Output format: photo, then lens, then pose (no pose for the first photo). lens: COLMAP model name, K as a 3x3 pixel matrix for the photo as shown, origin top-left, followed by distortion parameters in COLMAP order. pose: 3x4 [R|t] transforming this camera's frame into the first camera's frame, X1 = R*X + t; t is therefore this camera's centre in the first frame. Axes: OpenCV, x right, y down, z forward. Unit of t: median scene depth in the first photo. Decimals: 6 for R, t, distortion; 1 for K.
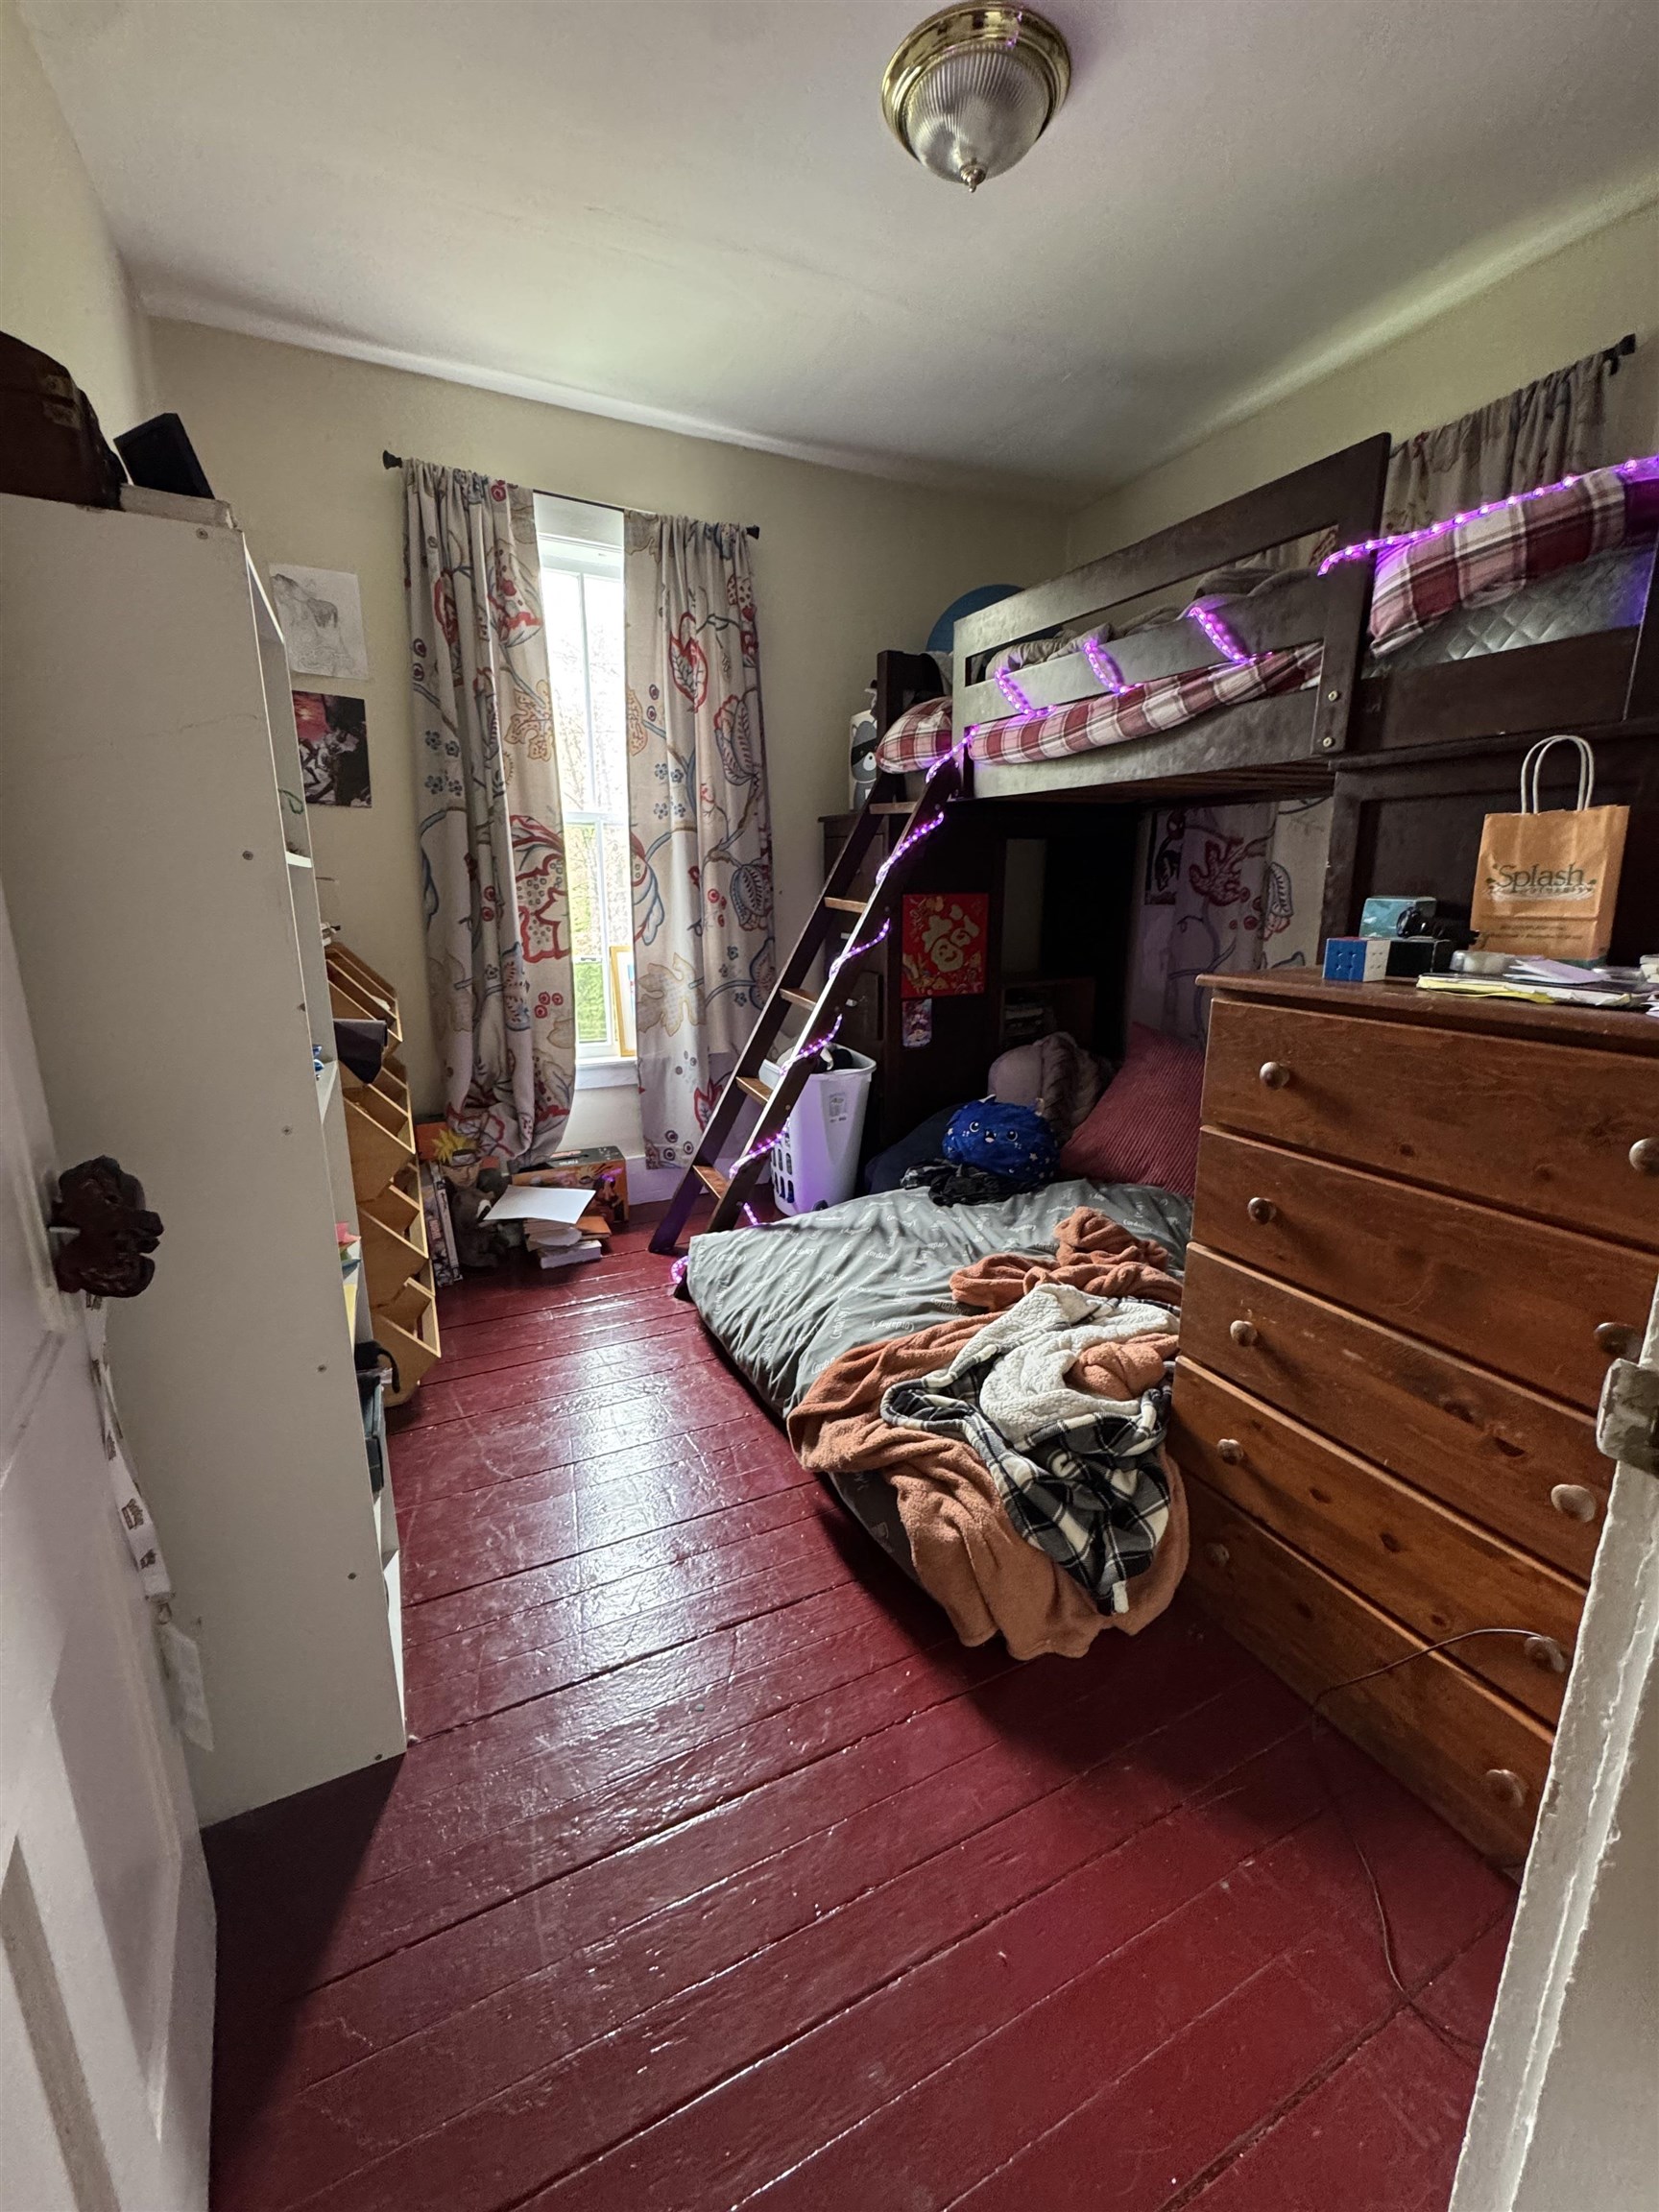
lens RADIAL K [[888.1, 0, 829.4], [0, 888.1, 1105.2], [0, 0, 1]] dist [-0.003880, 0.000202]
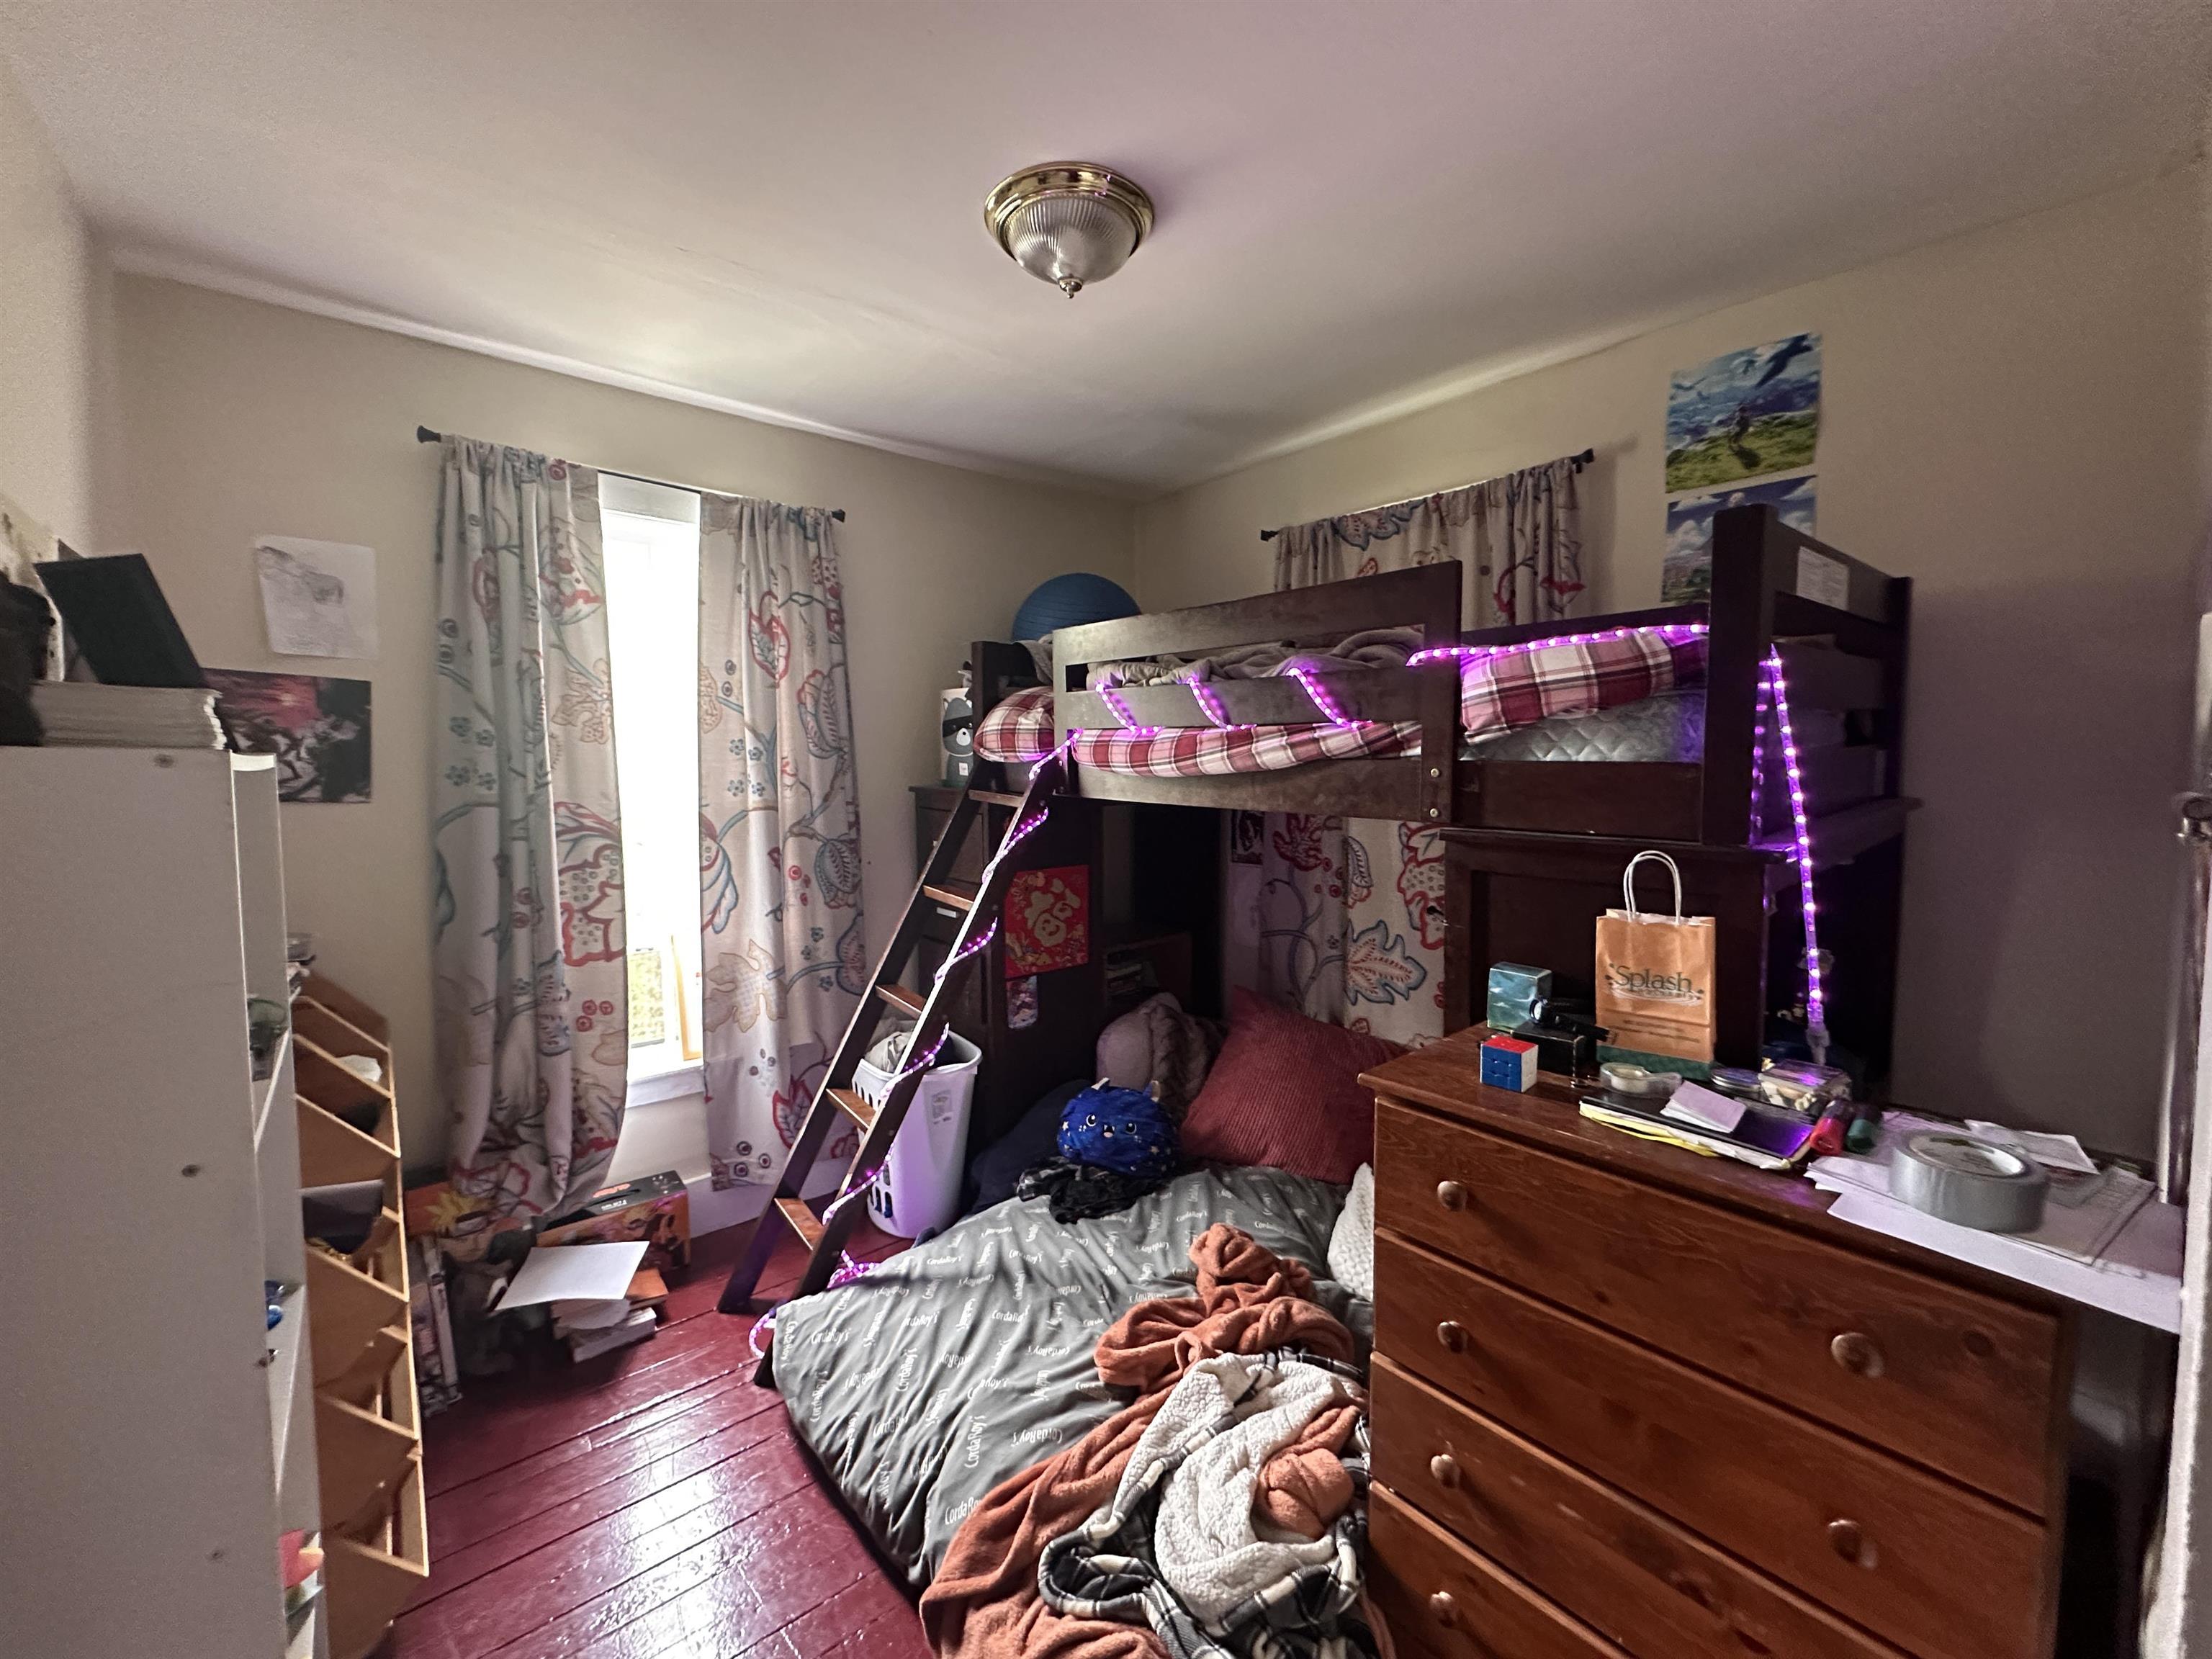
lens RADIAL K [[887.7, 0, 1106.7], [0, 887.7, 821.1], [0, 0, 1]] dist [-0.002435, 0.000442]
pose [[0.971221, -0.019268, 0.237399, -0.049961], [0.060231, 0.984195, -0.166528, -0.170023], [-0.230438, 0.176034, 0.957032, 0.050511]]
